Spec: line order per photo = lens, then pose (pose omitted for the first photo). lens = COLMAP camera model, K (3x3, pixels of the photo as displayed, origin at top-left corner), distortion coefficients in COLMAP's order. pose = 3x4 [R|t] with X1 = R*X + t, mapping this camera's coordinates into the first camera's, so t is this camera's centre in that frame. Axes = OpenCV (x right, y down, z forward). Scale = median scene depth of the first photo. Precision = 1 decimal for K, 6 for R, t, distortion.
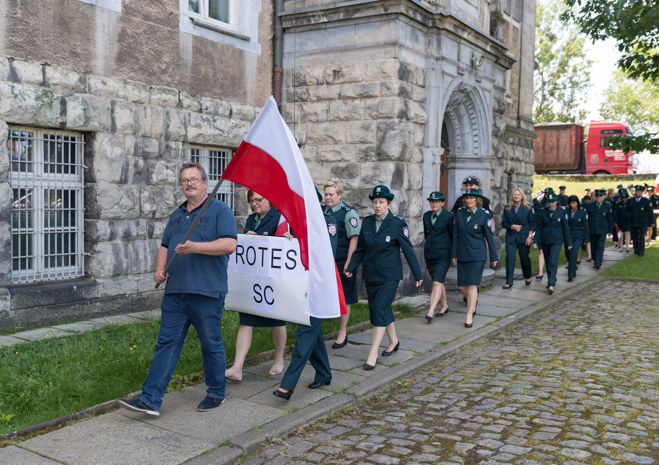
lens RADIAL K [[691.3, 0, 329.5], [0, 691.3, 232.5], [0, 0, 1]] dist [0.003415, -0.003116]
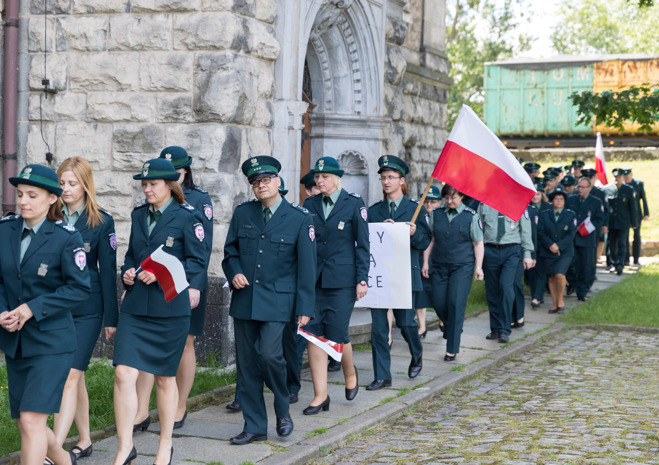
lens RADIAL K [[1361.3, 0, 329.5], [0, 1361.3, 232.5], [0, 0, 1]] dist [-0.038570, 0.100009]
pose [[0.977618, 0.003297, 0.210361, -0.057653], [0.000124, 0.999868, -0.016245, 0.005756], [-0.210387, 0.015908, 0.977489, -0.120885]]
